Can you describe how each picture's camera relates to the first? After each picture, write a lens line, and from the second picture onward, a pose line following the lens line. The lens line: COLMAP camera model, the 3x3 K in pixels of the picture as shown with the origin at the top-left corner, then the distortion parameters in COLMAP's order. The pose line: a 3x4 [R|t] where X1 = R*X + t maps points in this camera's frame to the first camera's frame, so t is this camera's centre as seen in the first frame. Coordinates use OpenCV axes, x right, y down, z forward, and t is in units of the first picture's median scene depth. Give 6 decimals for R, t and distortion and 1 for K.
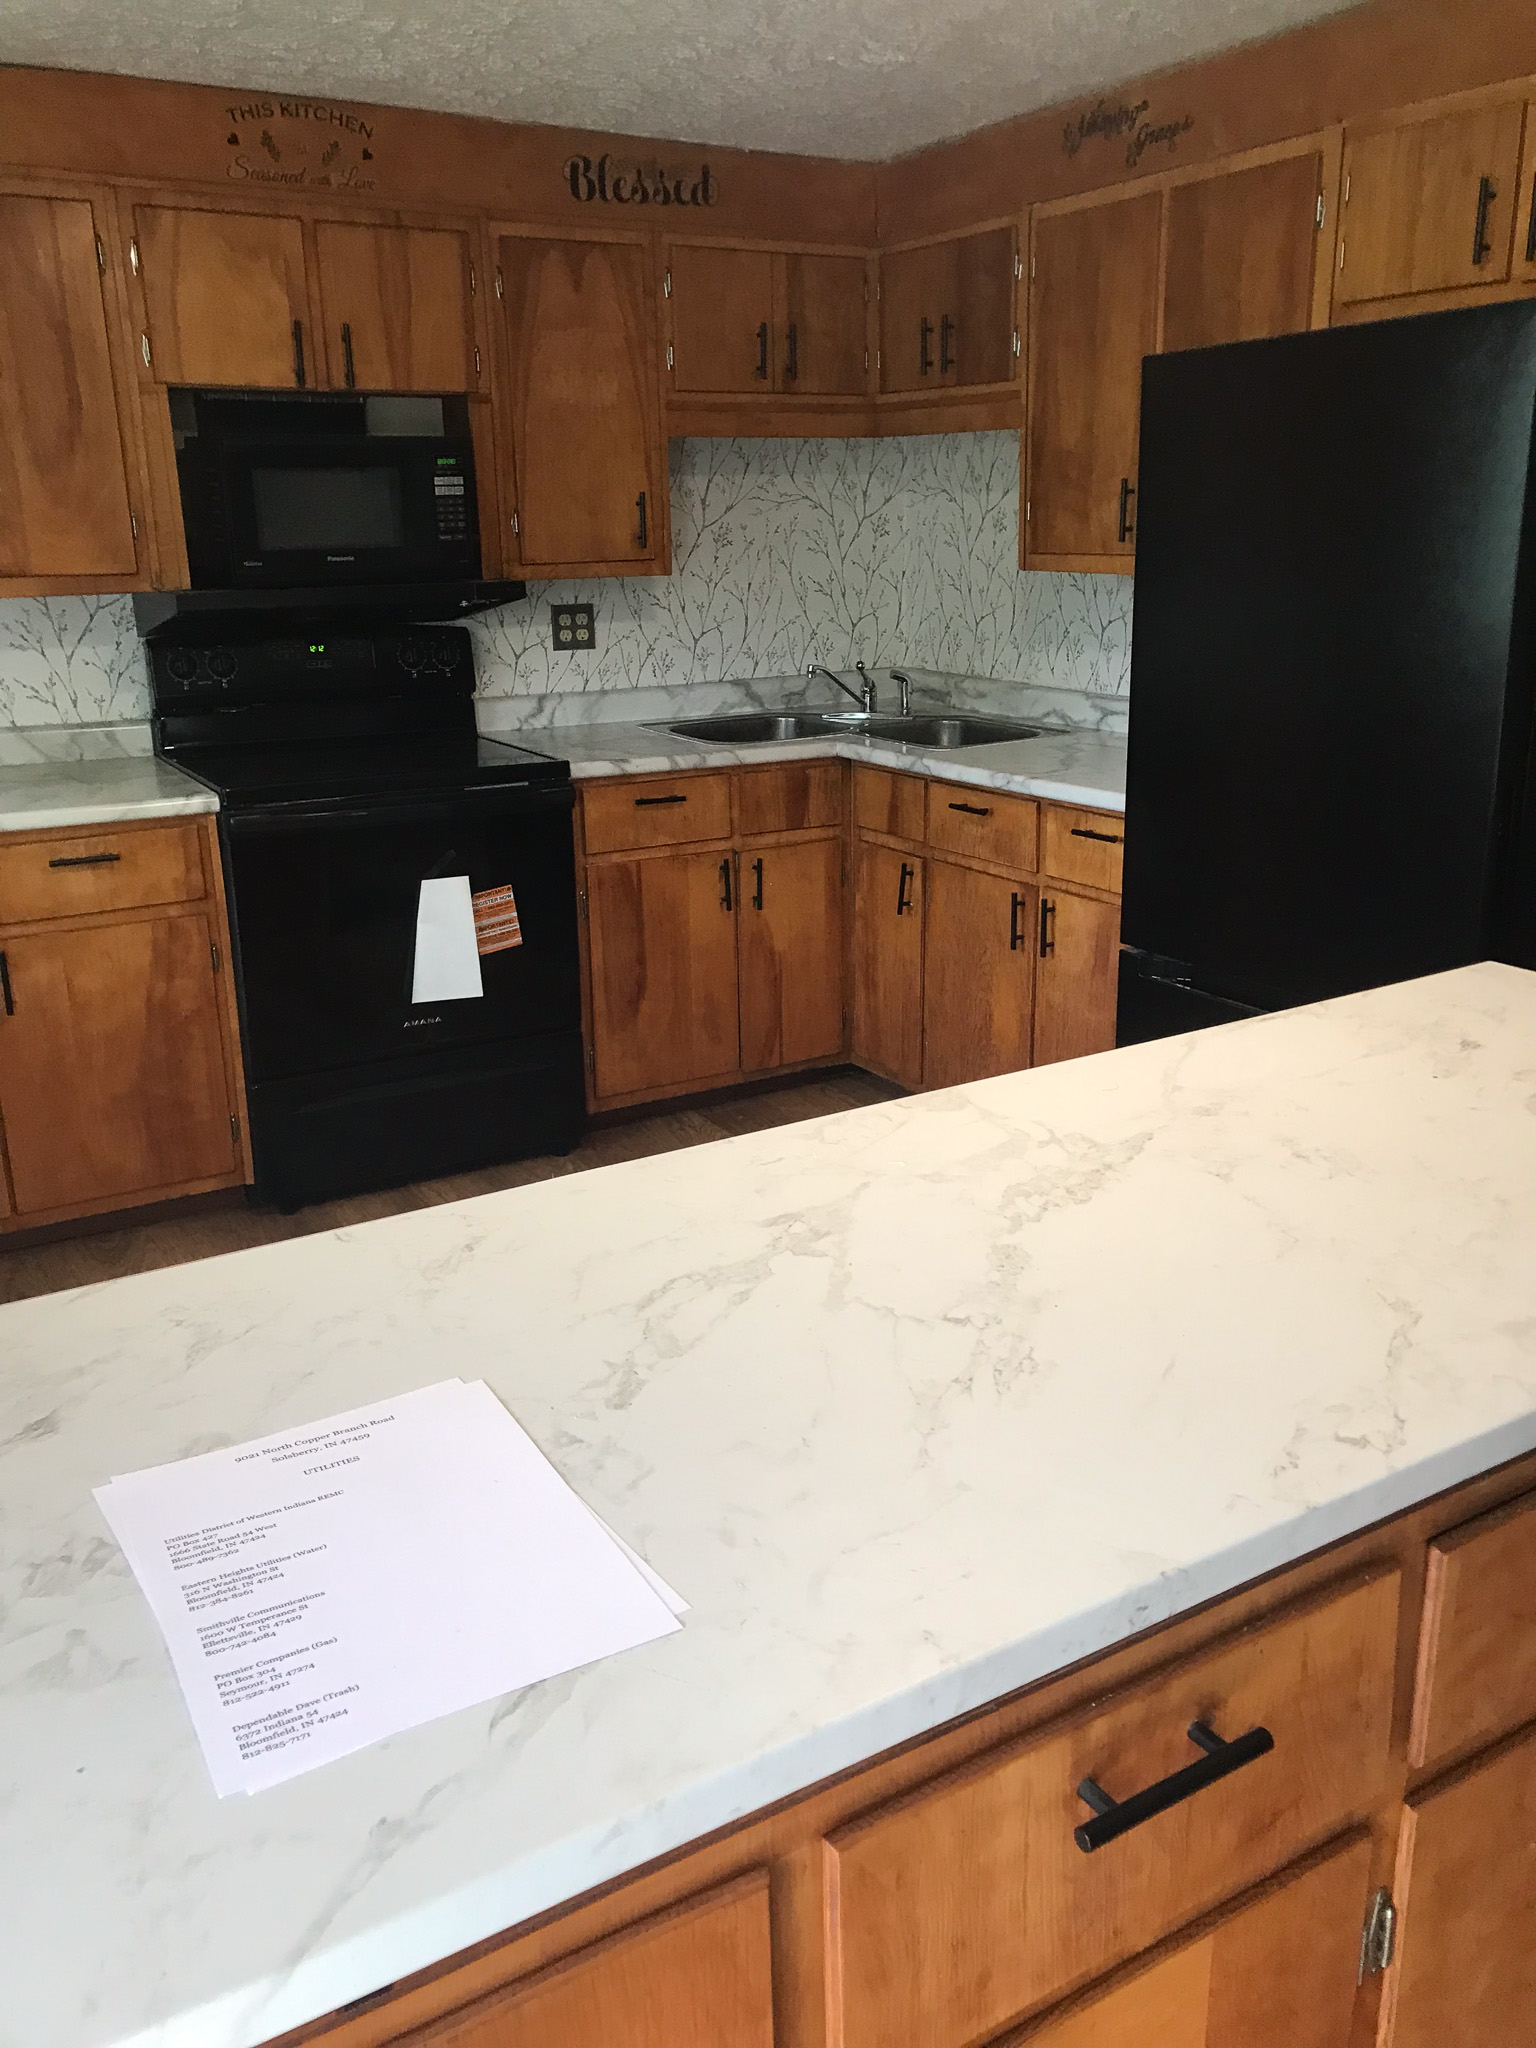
lens RADIAL K [[1741.2, 0, 797.6], [0, 1741.2, 1001.2], [0, 0, 1]] dist [0.037785, 0.021268]
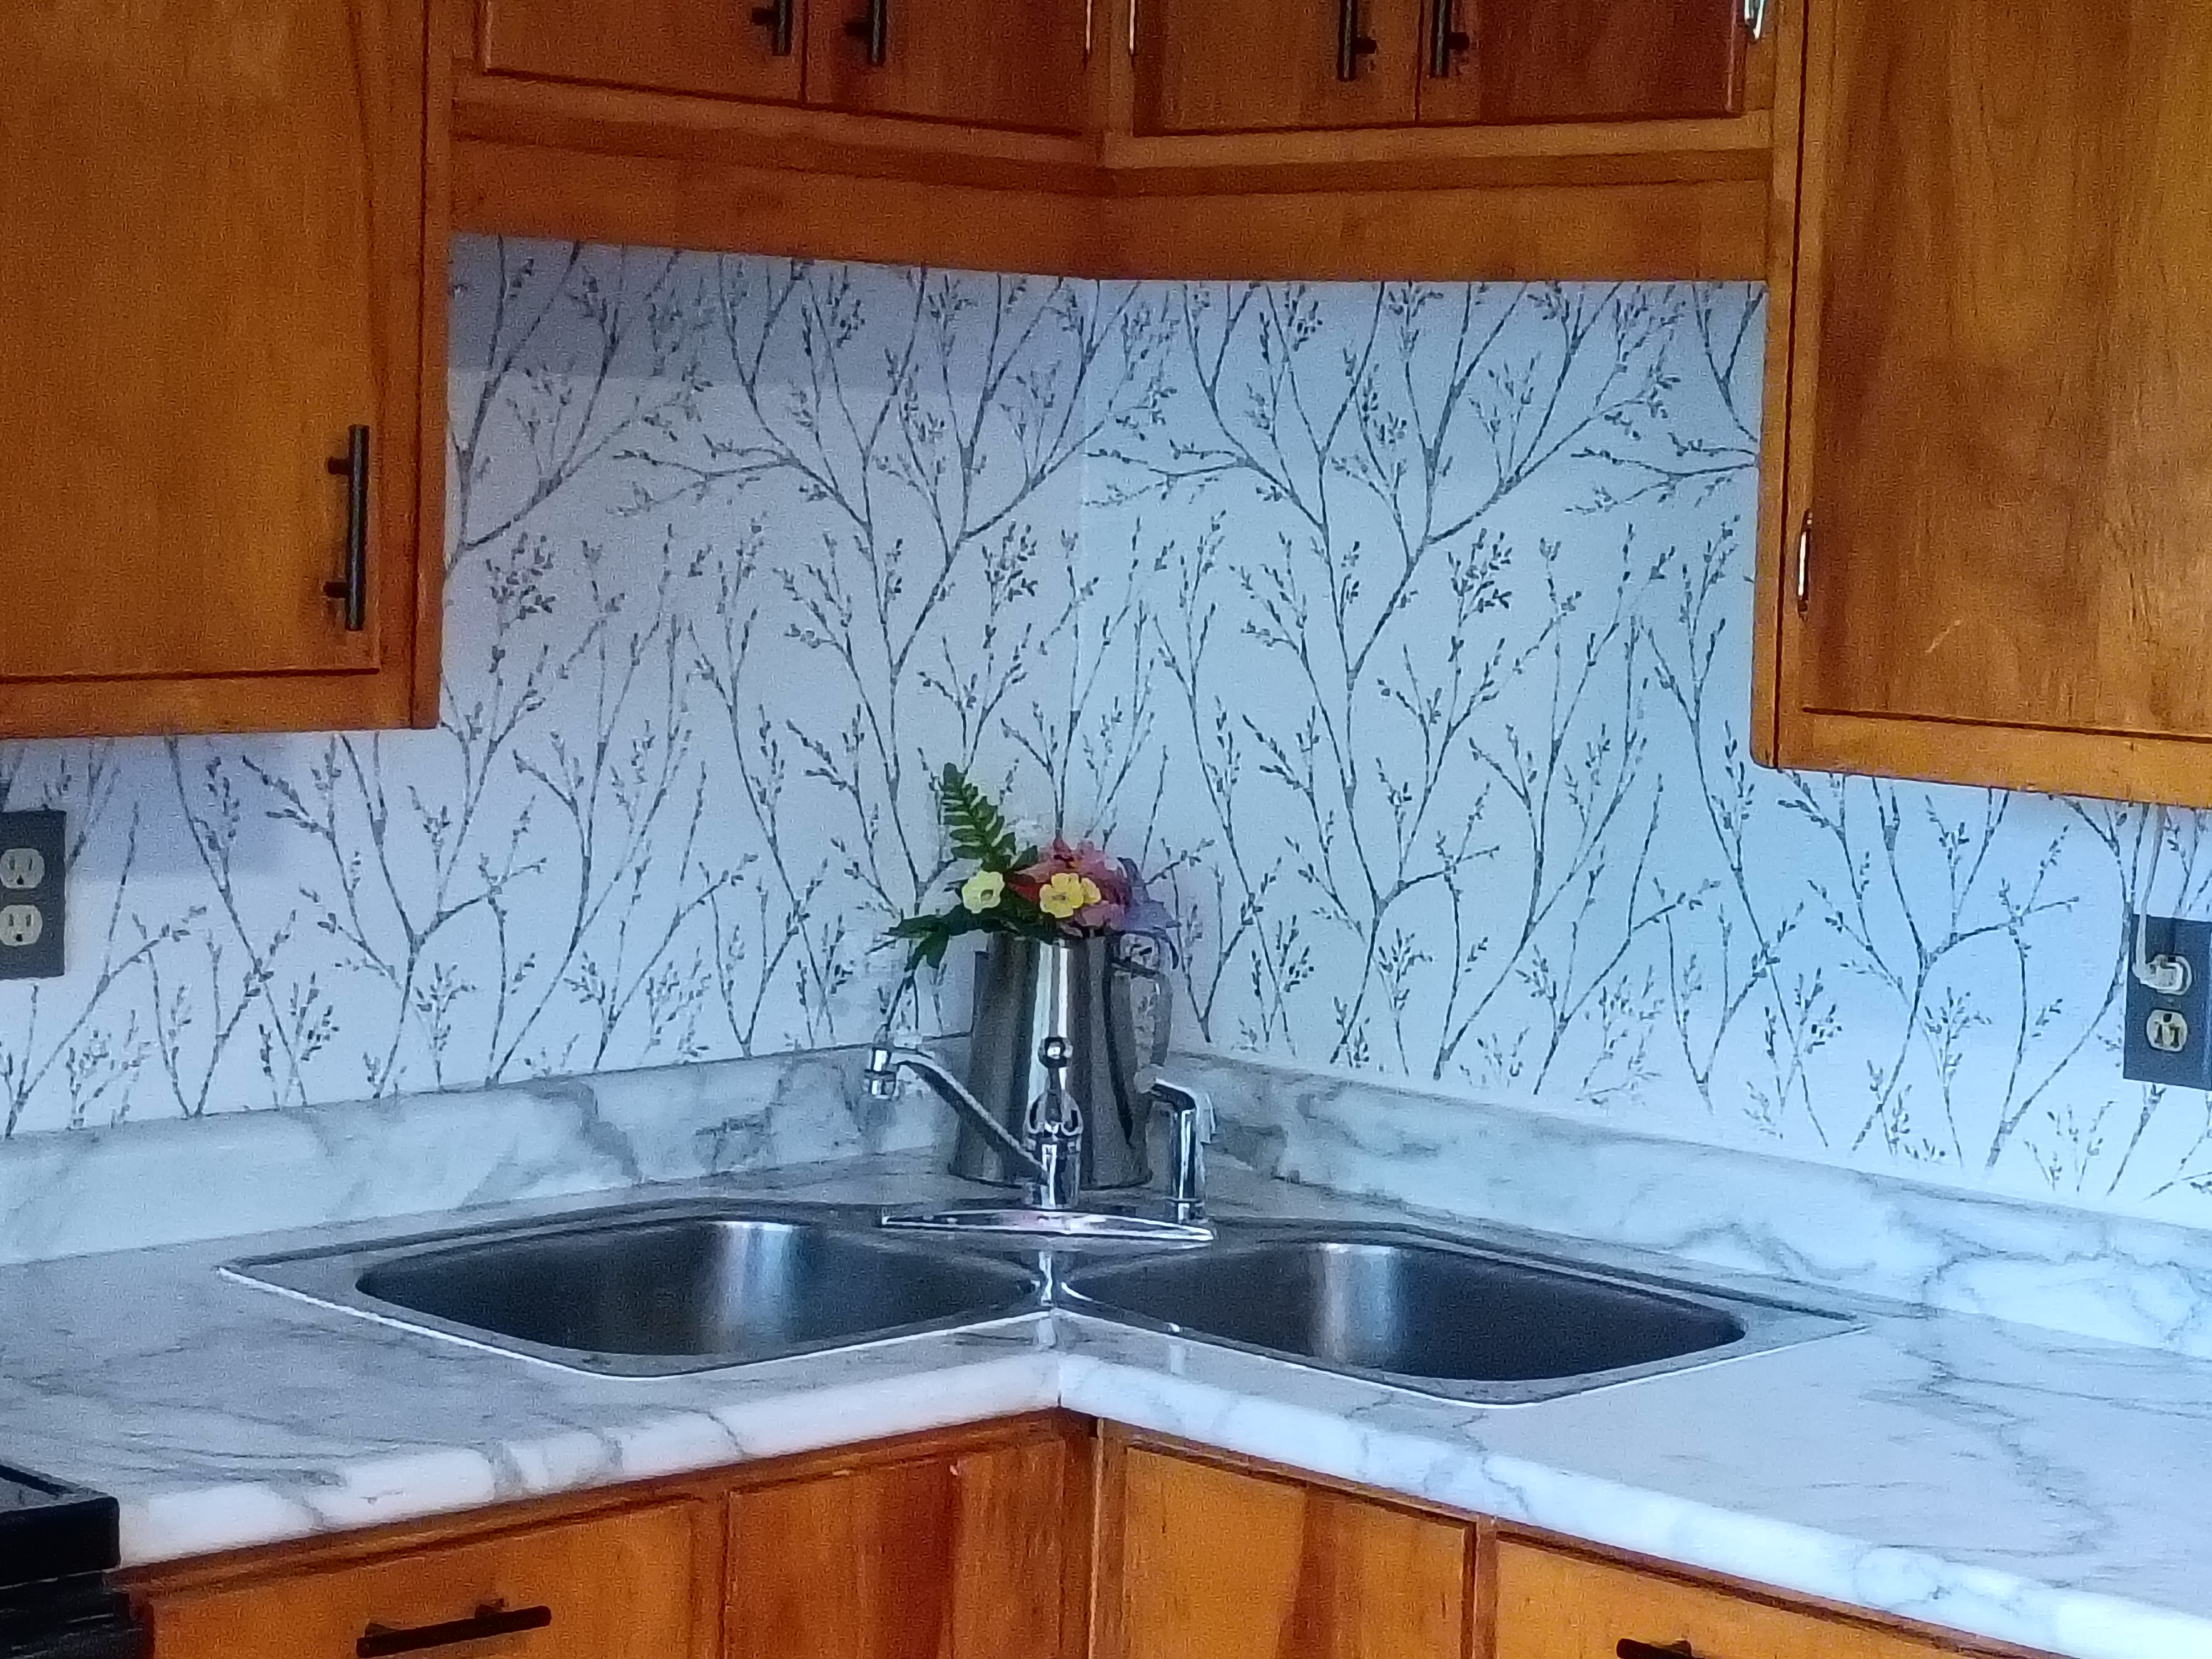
lens RADIAL K [[4457.6, 0, 1106.0], [0, 4457.6, 829.5], [0, 0, 1]] dist [0.283165, -0.088695]
pose [[0.968413, 0.026756, 0.247911, -0.146304], [0.020367, 0.982416, -0.185589, -0.102622], [-0.248517, 0.184776, 0.950840, 0.335619]]
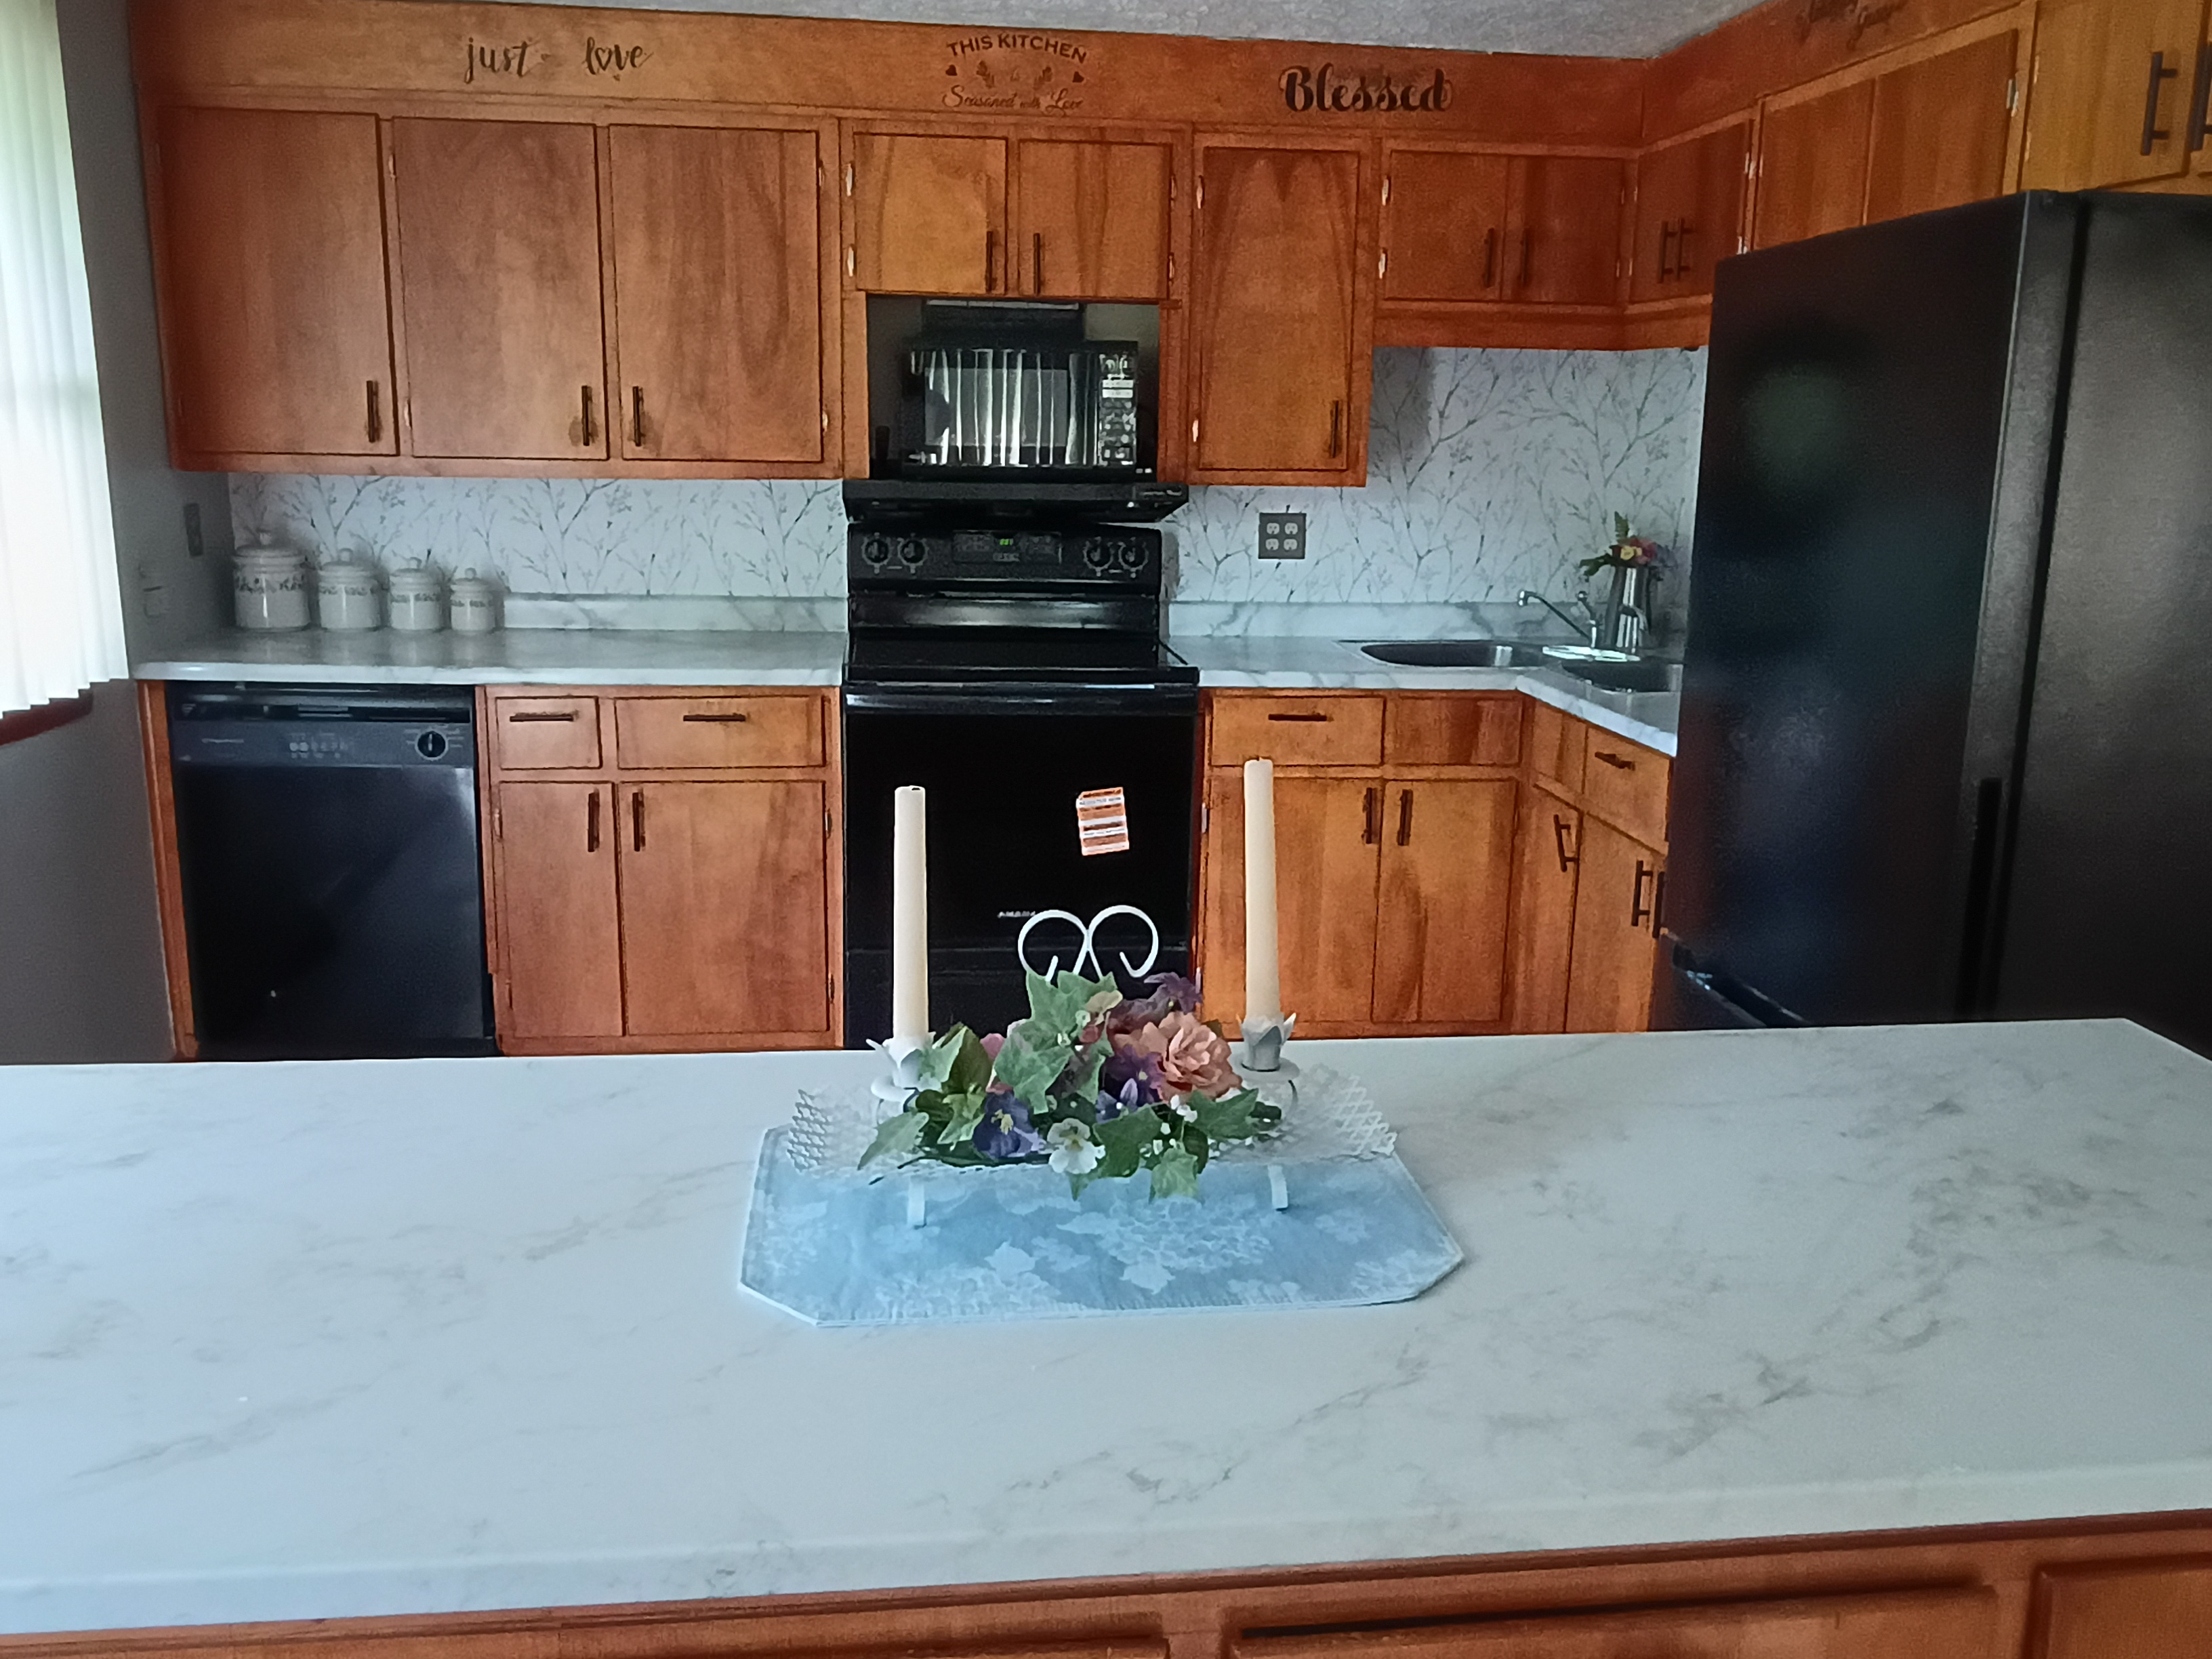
lens RADIAL K [[1823.7, 0, 1106.0], [0, 1823.7, 829.5], [0, 0, 1]] dist [-0.011835, -0.014204]
pose [[0.909903, 0.119907, -0.397113, 0.220793], [-0.141882, 0.989534, -0.026307, -0.014258], [0.389802, 0.080280, 0.917393, 0.053095]]
